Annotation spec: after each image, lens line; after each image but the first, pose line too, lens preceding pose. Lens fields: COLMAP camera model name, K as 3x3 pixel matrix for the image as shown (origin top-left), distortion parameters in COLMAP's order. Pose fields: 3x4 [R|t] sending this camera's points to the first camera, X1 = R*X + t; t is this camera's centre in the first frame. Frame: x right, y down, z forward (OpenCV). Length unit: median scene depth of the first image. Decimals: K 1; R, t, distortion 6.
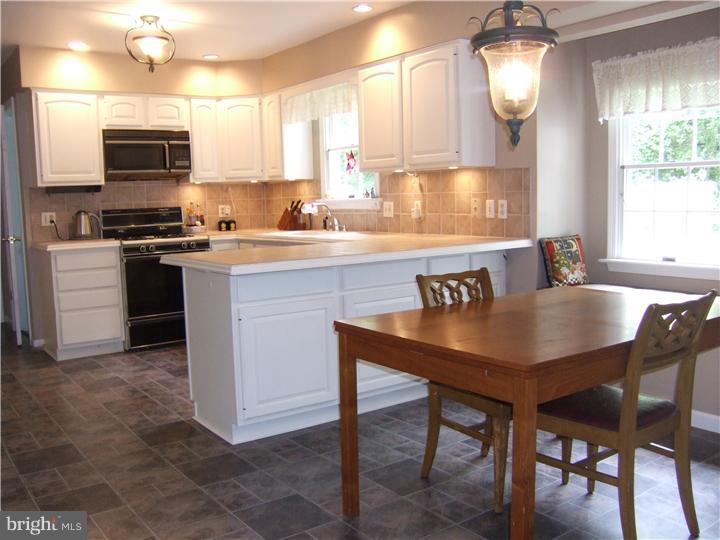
lens RADIAL K [[679.7, 0, 357.4], [0, 679.7, 281.4], [0, 0, 1]] dist [-0.162632, 0.149152]
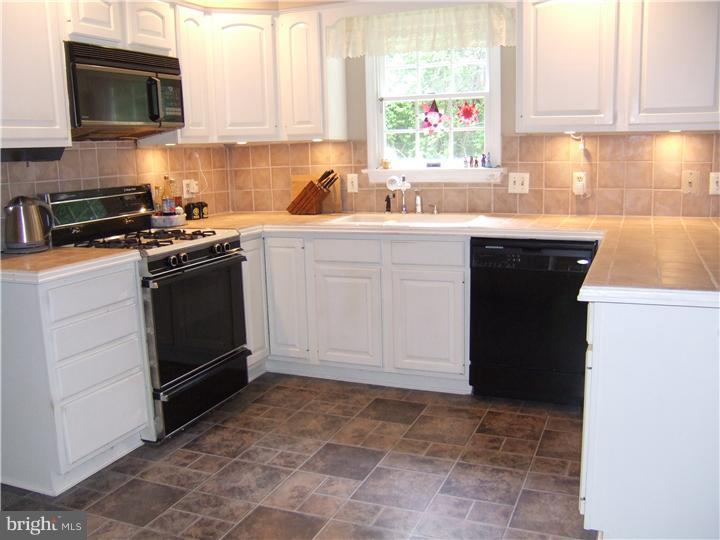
lens RADIAL K [[679.7, 0, 357.4], [0, 679.7, 281.4], [0, 0, 1]] dist [-0.162632, 0.149152]
pose [[0.856454, -0.096311, 0.507159, -0.473320], [0.068805, 0.994974, 0.072756, -0.061484], [-0.511617, -0.027417, 0.858776, 0.430582]]
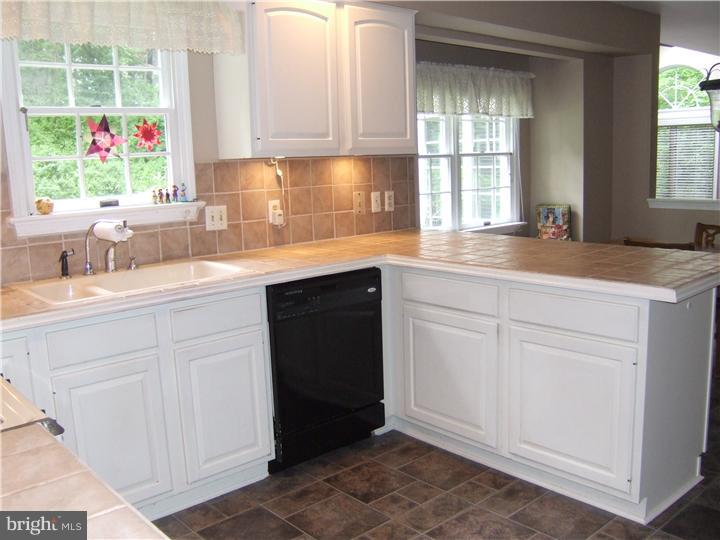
lens RADIAL K [[679.7, 0, 357.4], [0, 679.7, 281.4], [0, 0, 1]] dist [-0.162632, 0.149152]
pose [[-0.092177, -0.150504, 0.984303, -0.567963], [0.156511, 0.974034, 0.163591, -0.125194], [-0.983366, 0.169133, -0.066229, 0.882458]]
